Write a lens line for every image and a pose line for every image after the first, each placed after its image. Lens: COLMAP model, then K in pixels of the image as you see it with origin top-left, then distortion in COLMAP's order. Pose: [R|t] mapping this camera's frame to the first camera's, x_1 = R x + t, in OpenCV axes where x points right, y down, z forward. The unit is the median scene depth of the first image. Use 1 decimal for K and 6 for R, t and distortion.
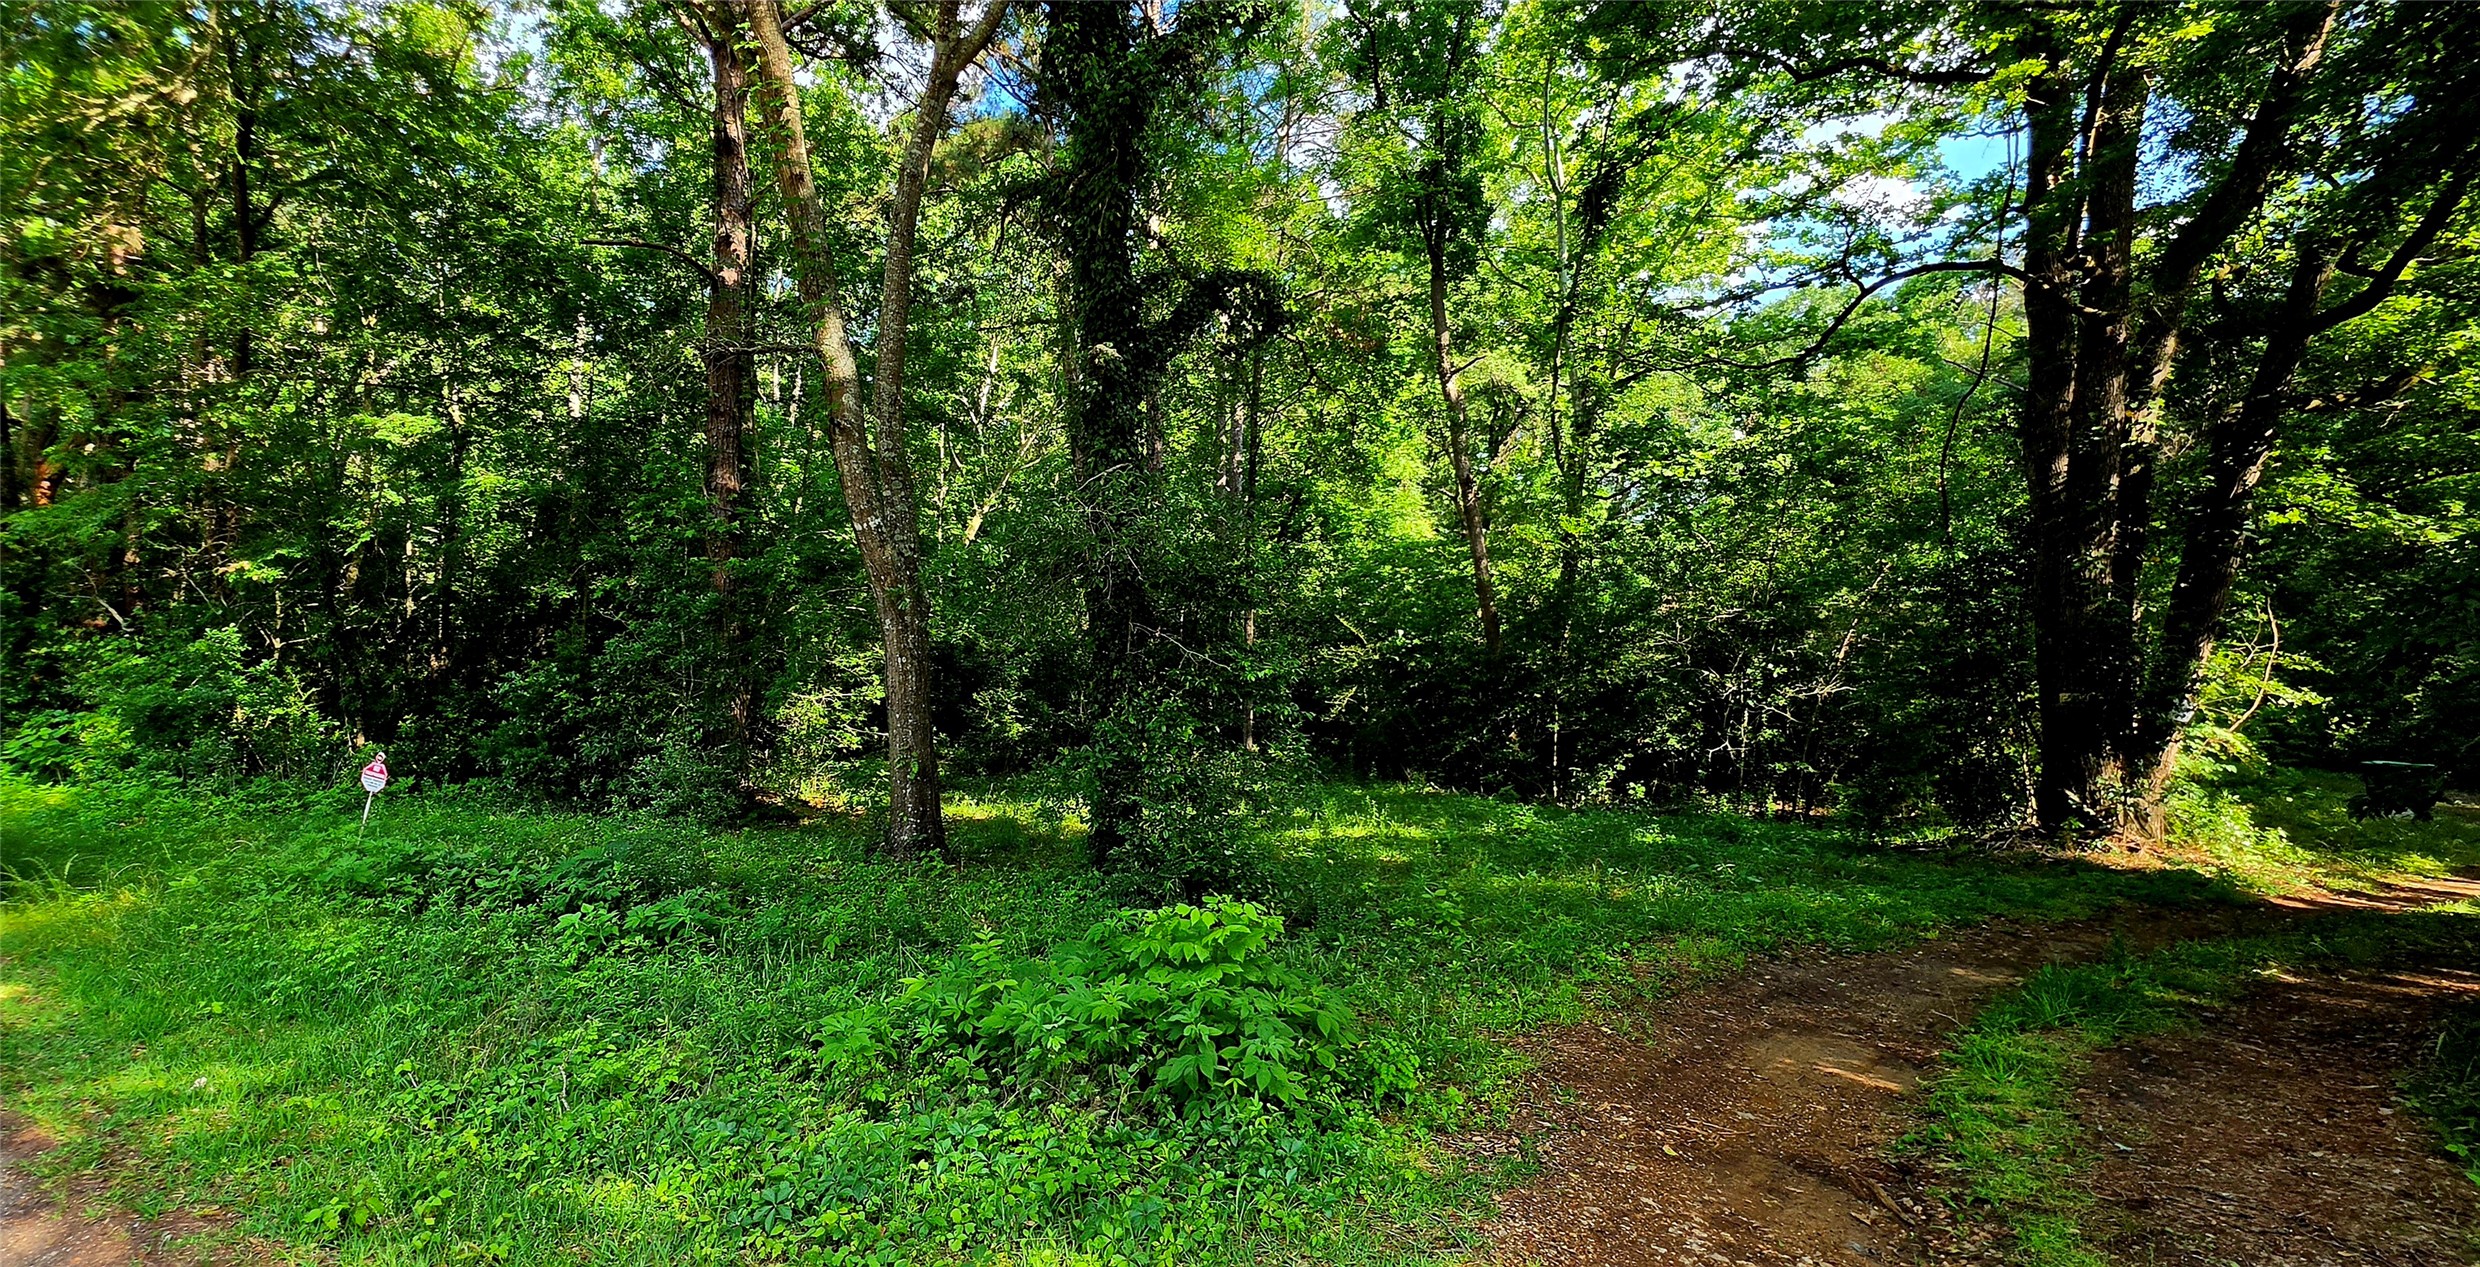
lens RADIAL K [[1237.2, 0, 1240.0], [0, 1237.2, 633.5], [0, 0, 1]] dist [-0.001724, -0.000559]
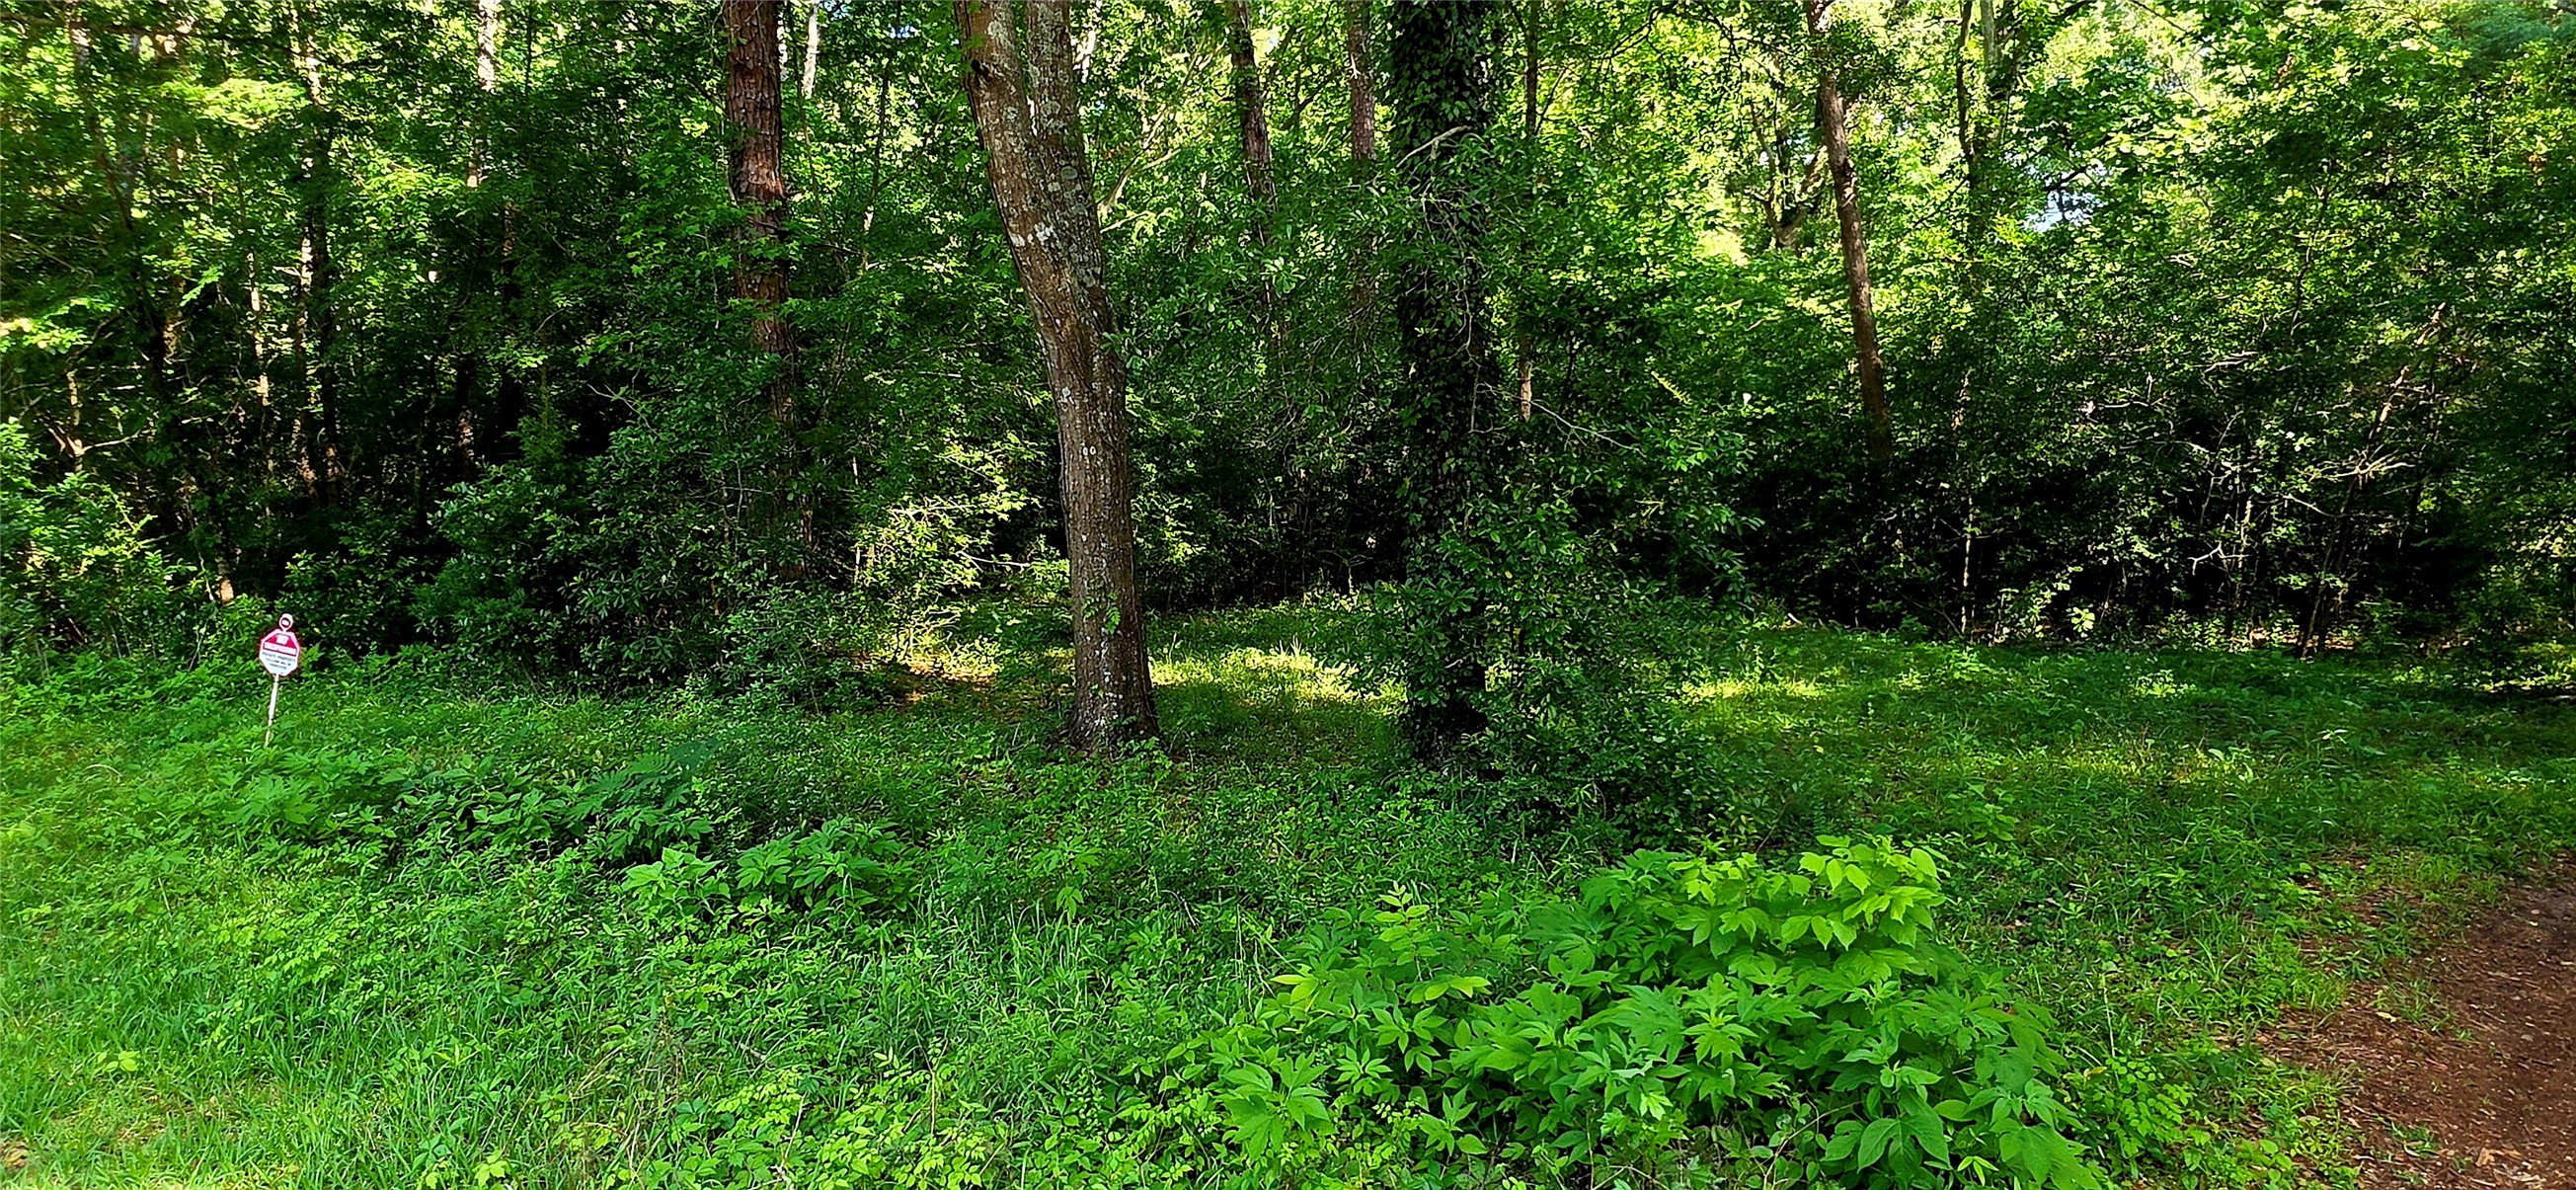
lens RADIAL K [[1537.3, 0, 1263.8], [0, 1537.3, 602.0], [0, 0, 1]] dist [-0.004342, 0.001393]
pose [[0.999342, -0.024098, 0.027099, -0.186934], [0.020687, 0.992582, 0.119805, 0.004832], [-0.029785, -0.119166, 0.992427, 0.175335]]
